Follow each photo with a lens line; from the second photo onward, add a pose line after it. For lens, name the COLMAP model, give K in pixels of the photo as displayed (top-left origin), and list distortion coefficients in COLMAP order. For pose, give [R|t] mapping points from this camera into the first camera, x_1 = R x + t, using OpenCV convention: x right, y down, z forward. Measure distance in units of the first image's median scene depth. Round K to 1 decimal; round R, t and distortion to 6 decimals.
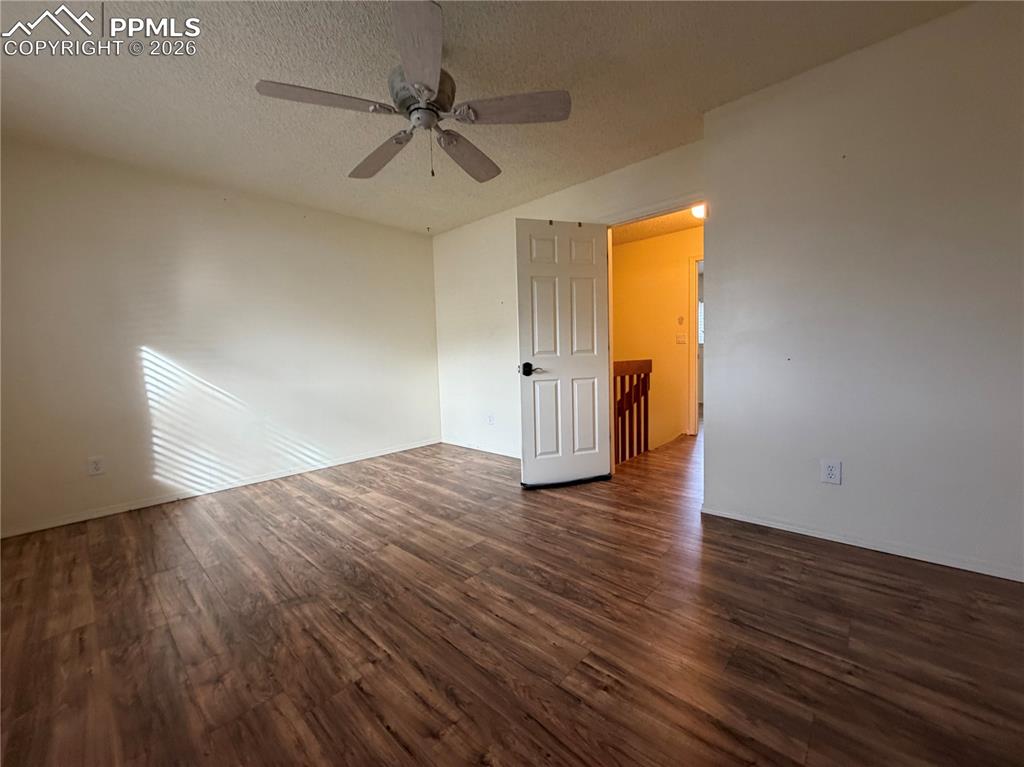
lens RADIAL K [[408.1, 0, 513.4], [0, 408.1, 382.0], [0, 0, 1]] dist [0.002585, 0.000408]
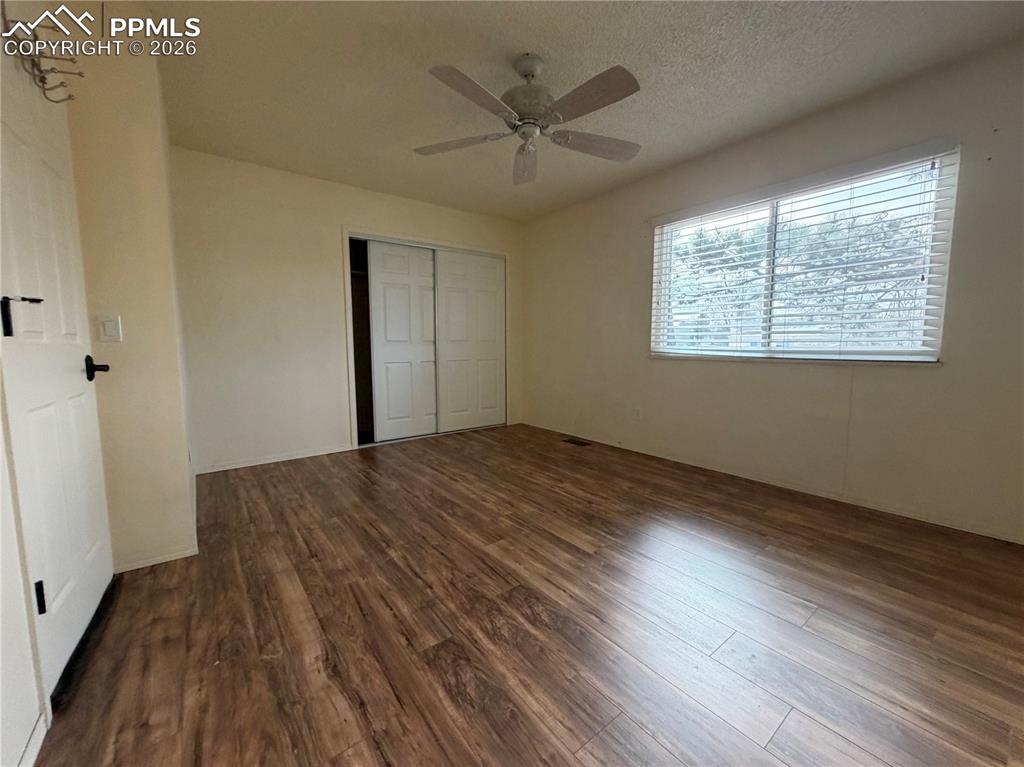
lens RADIAL K [[408.1, 0, 514.1], [0, 408.1, 382.3], [0, 0, 1]] dist [0.002585, 0.000408]
pose [[-0.985170, 0.019206, 0.170505, -0.307524], [0.045820, 0.987076, 0.153560, -0.105646], [-0.165352, 0.159095, -0.973318, 1.900414]]
